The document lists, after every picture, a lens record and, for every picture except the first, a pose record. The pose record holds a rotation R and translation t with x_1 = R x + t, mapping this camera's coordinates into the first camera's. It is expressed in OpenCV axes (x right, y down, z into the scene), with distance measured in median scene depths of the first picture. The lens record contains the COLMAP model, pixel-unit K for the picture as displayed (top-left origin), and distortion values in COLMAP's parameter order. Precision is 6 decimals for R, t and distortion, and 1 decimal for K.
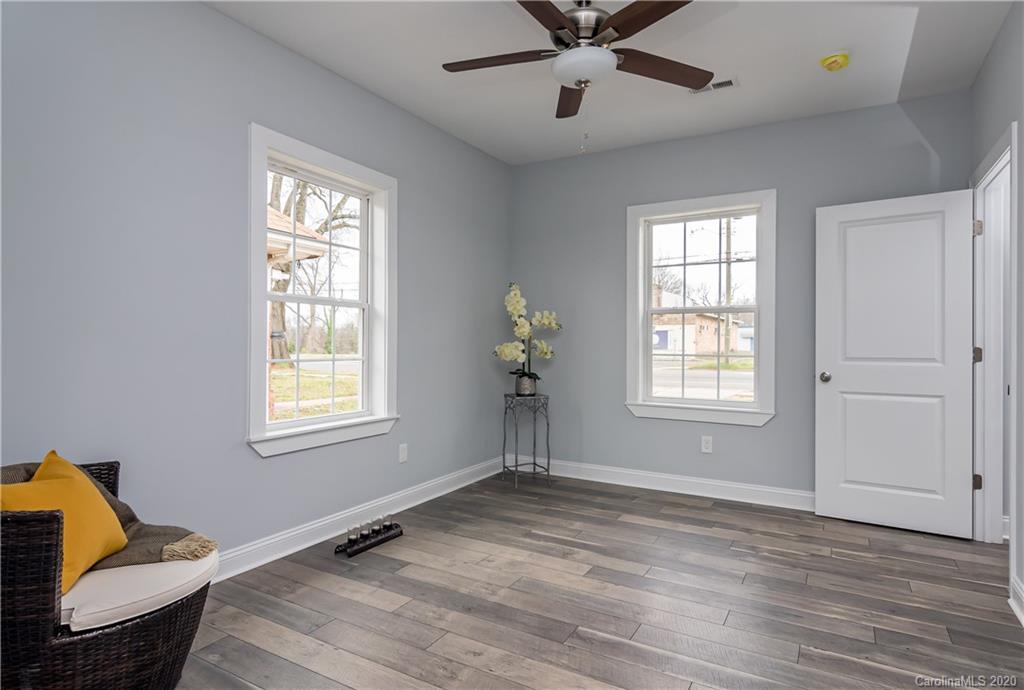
lens RADIAL K [[548.0, 0, 515.7], [0, 548.0, 344.3], [0, 0, 1]] dist [0.004810, 0.002251]
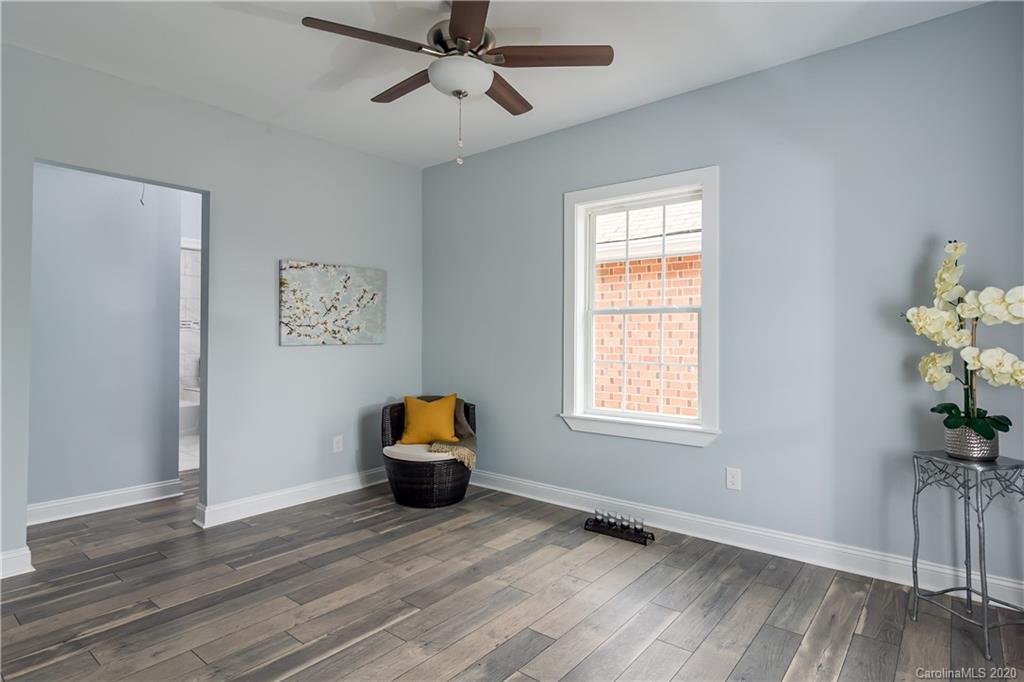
lens RADIAL K [[548.0, 0, 514.8], [0, 548.0, 336.9], [0, 0, 1]] dist [0.004810, 0.002251]
pose [[-0.149801, -0.009337, -0.988672, 0.944627], [-0.003988, 0.999953, -0.008839, -0.018200], [0.988708, 0.002619, -0.149832, 1.081029]]
